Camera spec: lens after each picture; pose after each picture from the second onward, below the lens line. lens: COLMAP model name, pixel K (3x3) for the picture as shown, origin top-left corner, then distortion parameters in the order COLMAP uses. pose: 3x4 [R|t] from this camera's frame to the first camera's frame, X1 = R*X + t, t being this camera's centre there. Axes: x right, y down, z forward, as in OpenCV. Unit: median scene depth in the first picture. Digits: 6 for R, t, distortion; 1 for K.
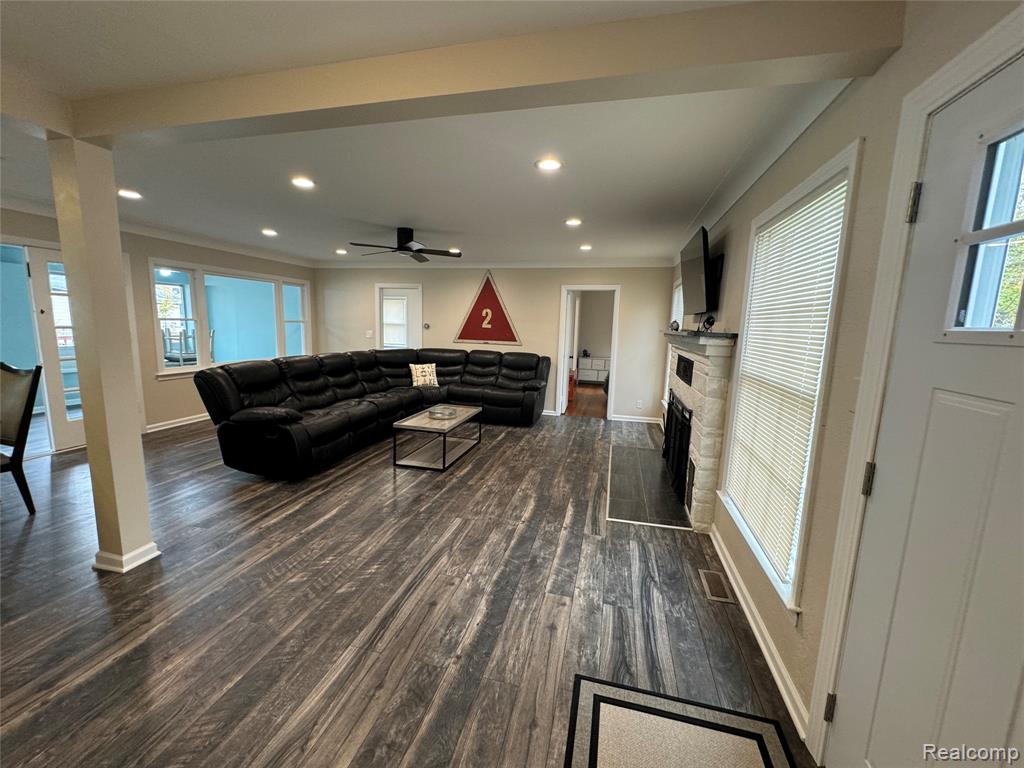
lens RADIAL K [[410.8, 0, 509.4], [0, 410.8, 382.1], [0, 0, 1]] dist [-0.004164, 0.000177]
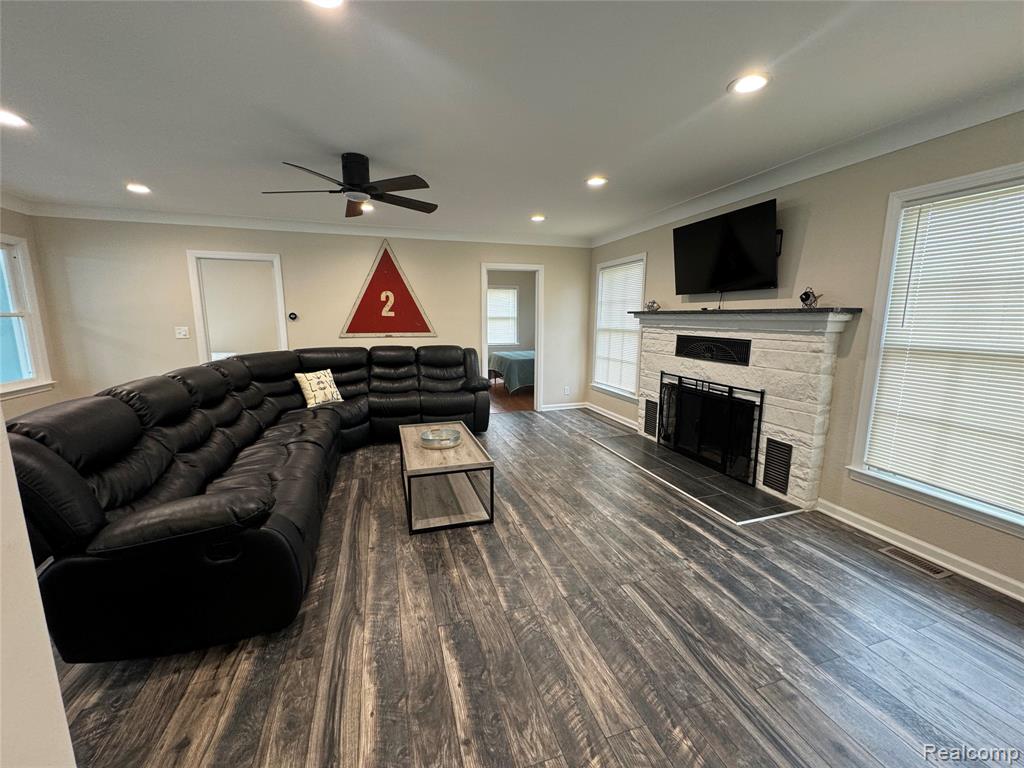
lens RADIAL K [[410.8, 0, 511.0], [0, 410.8, 384.2], [0, 0, 1]] dist [-0.004164, 0.000177]
pose [[0.846261, -0.115443, 0.520110, -0.455311], [0.098446, 0.993314, 0.060295, -0.050391], [-0.523593, 0.000177, 0.851968, 0.383986]]
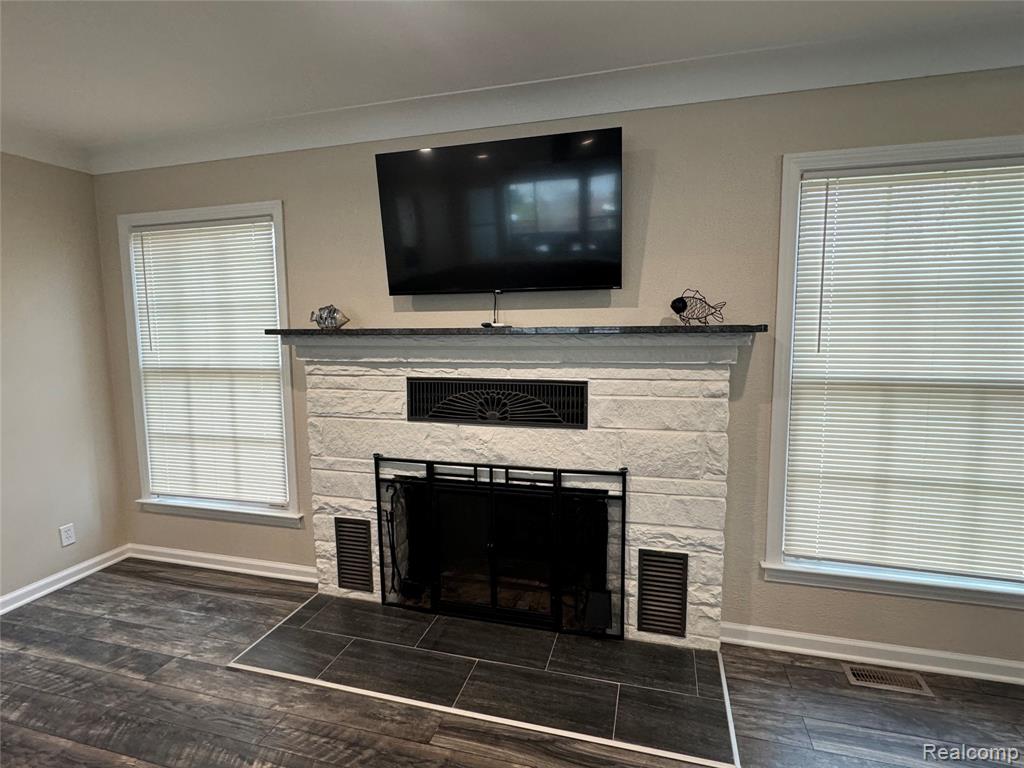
lens RADIAL K [[529.8, 0, 514.5], [0, 529.8, 384.3], [0, 0, 1]] dist [0.001907, -0.001992]
pose [[0.019555, -0.147553, 0.988861, -0.193638], [0.152872, 0.977862, 0.142889, -0.131859], [-0.988053, 0.148374, 0.041679, 0.875813]]
